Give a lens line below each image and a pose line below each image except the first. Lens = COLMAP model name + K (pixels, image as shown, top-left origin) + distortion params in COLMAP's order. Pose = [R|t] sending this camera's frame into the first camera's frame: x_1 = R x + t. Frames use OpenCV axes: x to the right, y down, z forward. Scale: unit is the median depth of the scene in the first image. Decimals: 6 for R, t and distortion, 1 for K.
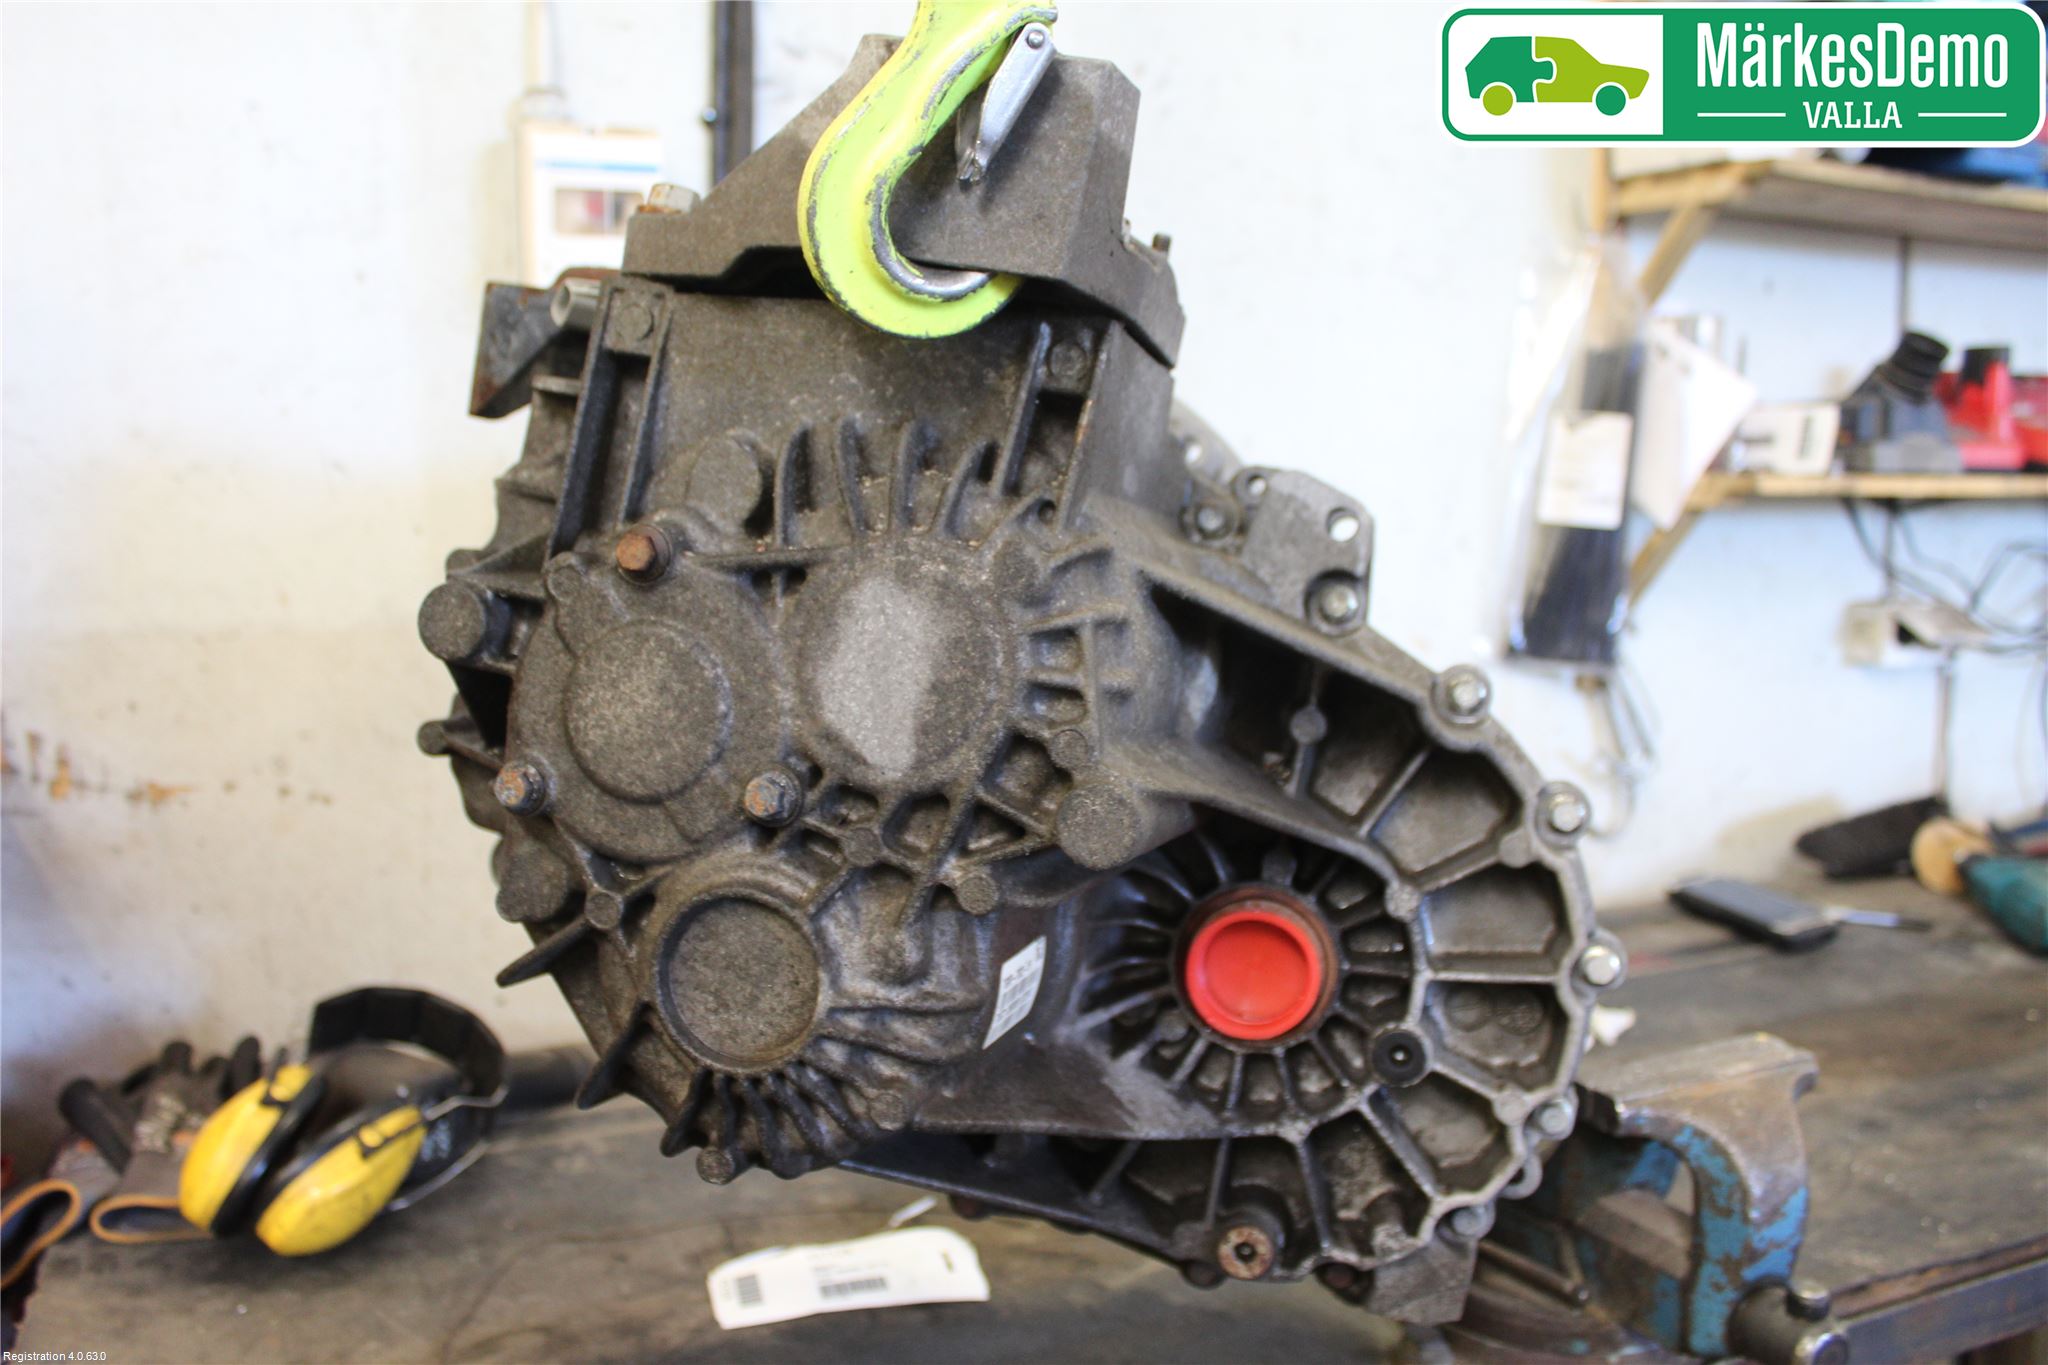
lens RADIAL K [[1698.0, 0, 1024.0], [0, 1698.0, 682.5], [0, 0, 1]] dist [-0.148257, 0.128209]
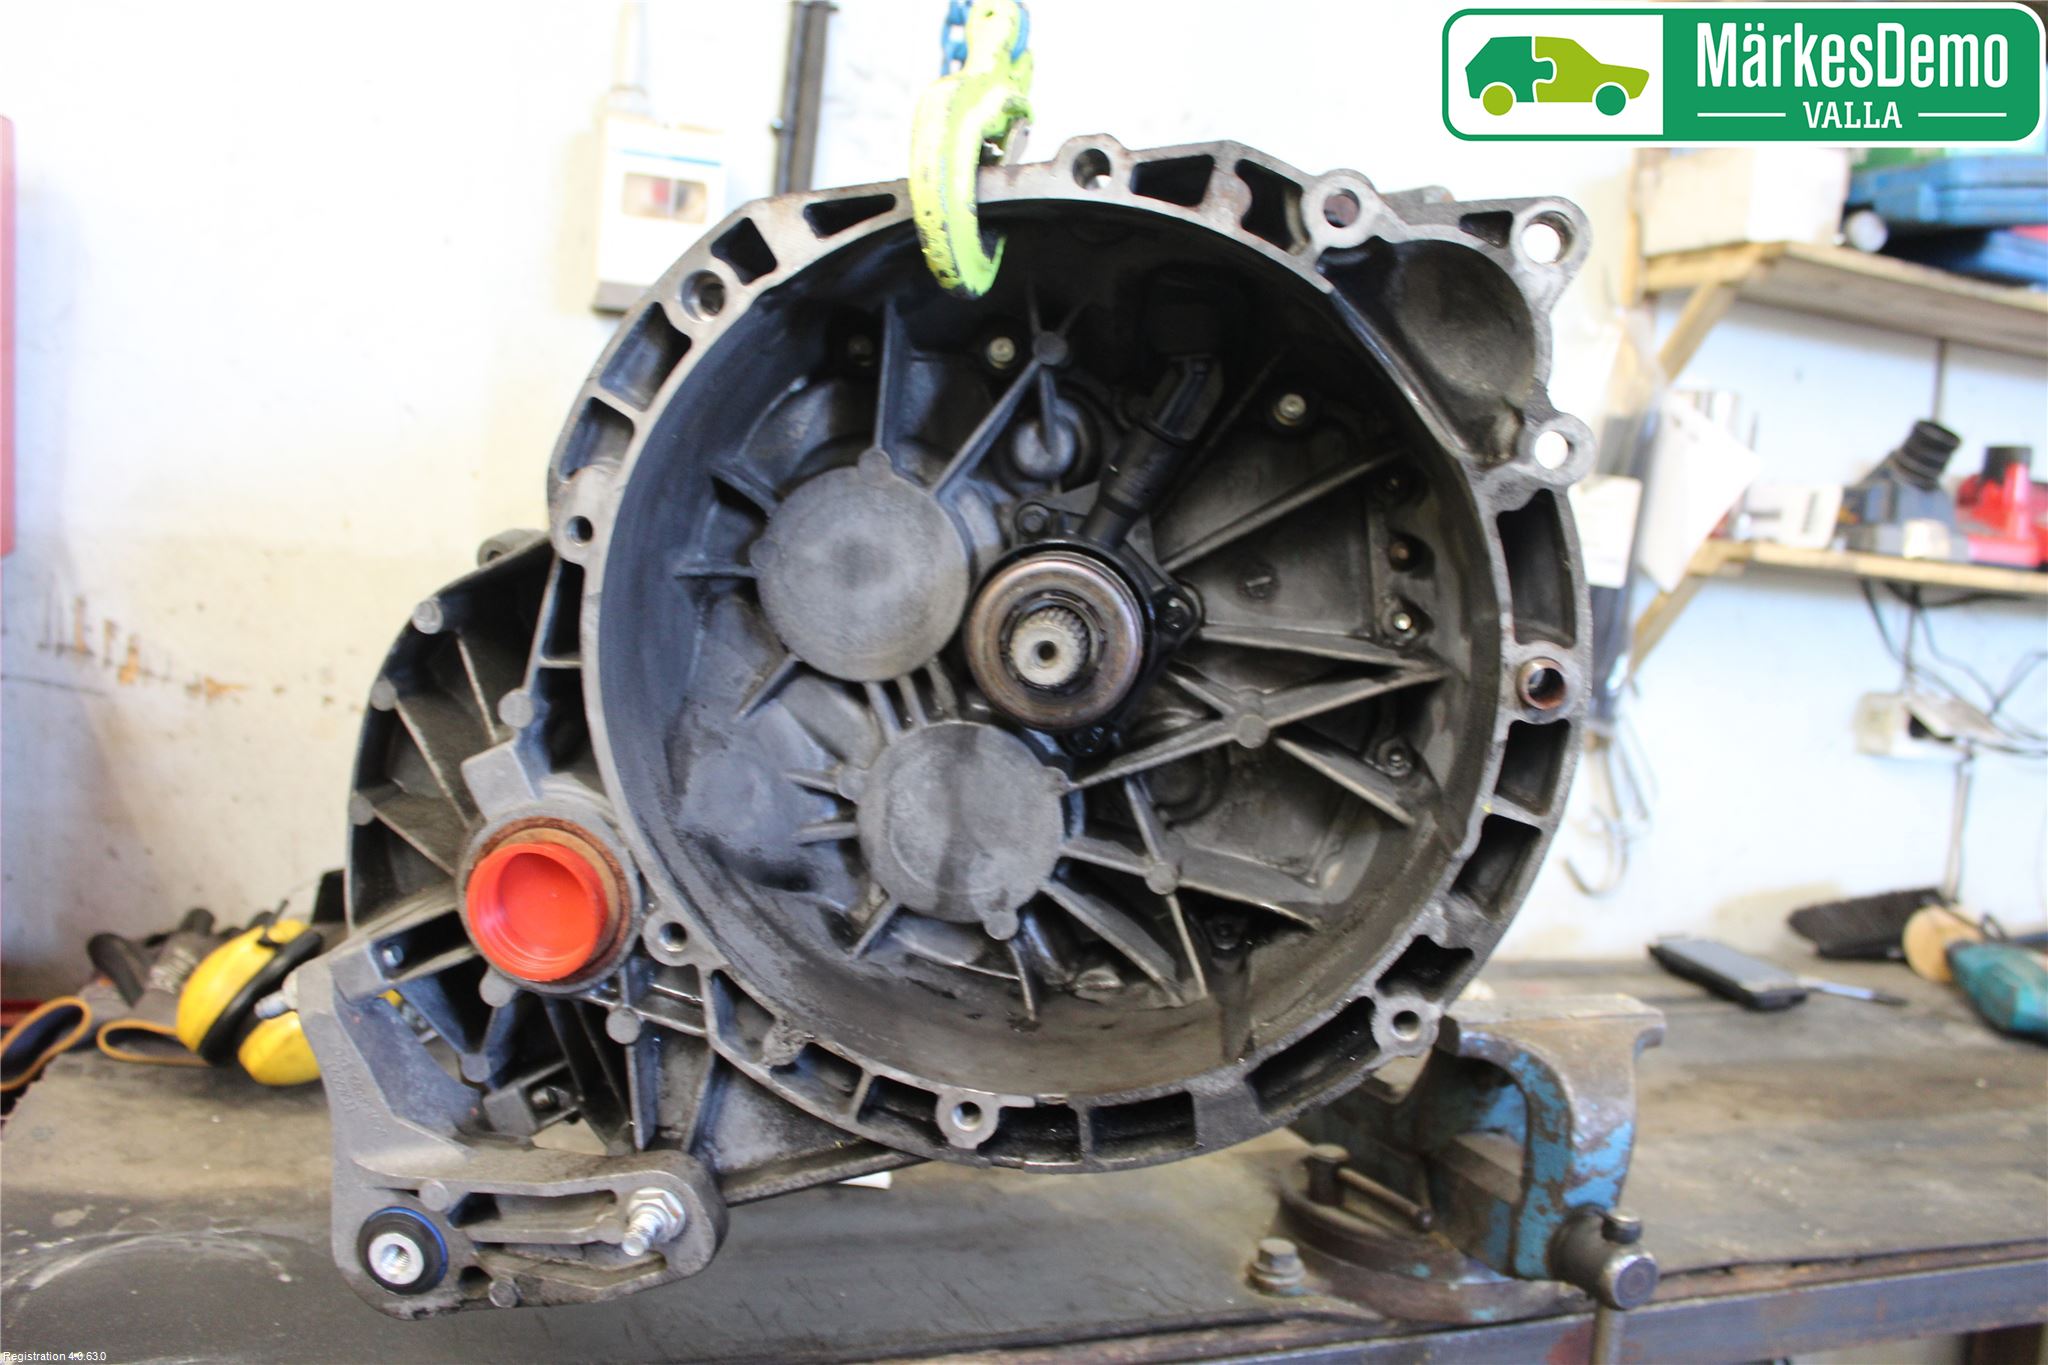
lens RADIAL K [[1698.0, 0, 1024.0], [0, 1698.0, 682.5], [0, 0, 1]] dist [-0.148257, 0.128209]
pose [[0.994220, 0.087338, -0.062445, 0.079193], [-0.090585, 0.994571, -0.051206, 0.071541], [0.057633, 0.056567, 0.996734, -0.066021]]
